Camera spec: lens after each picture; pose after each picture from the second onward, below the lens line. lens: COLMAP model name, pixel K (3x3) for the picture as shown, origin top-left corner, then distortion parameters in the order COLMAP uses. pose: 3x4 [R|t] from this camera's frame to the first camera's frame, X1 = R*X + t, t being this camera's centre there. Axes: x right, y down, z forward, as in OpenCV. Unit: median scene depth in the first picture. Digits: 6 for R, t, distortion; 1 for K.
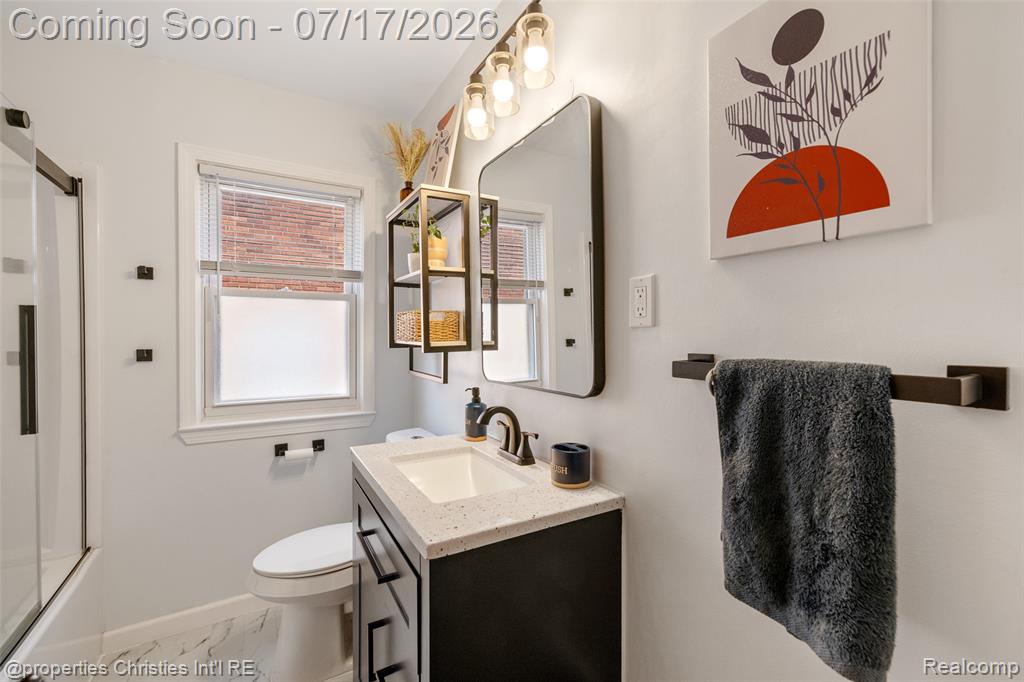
lens RADIAL K [[436.9, 0, 512.4], [0, 436.9, 338.8], [0, 0, 1]] dist [-0.000236, 0.000224]
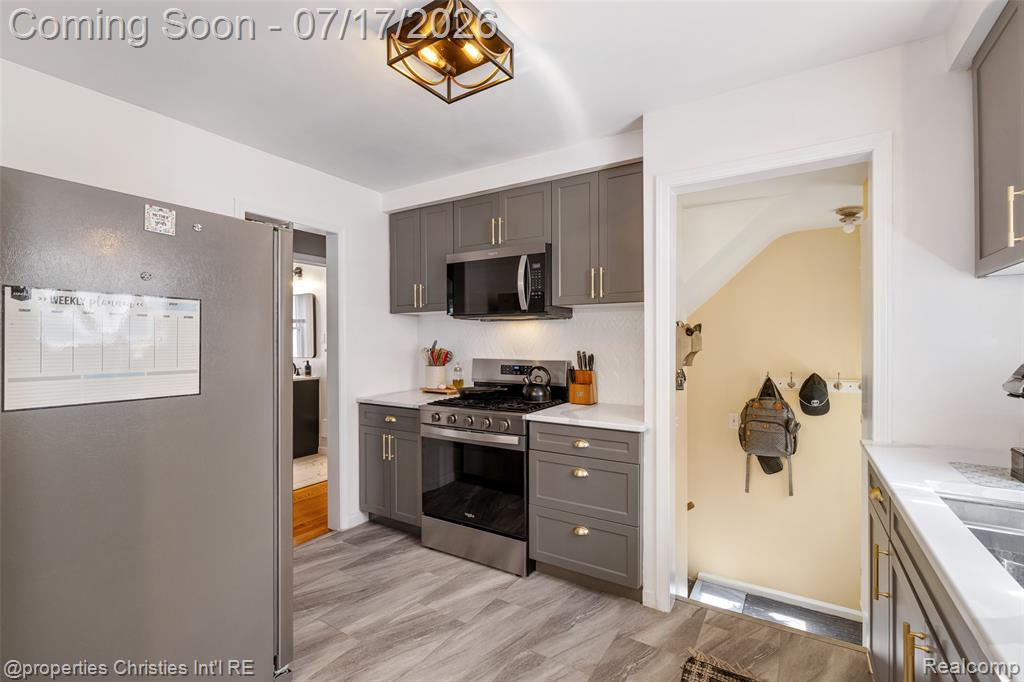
lens RADIAL K [[451.4, 0, 512.0], [0, 451.4, 341.0], [0, 0, 1]] dist [-0.000216, -0.000013]
pose [[0.884317, -0.000084, 0.466888, -0.169939], [0.003063, 0.999980, -0.005621, -0.010722], [-0.466878, 0.006401, 0.884299, -3.726969]]
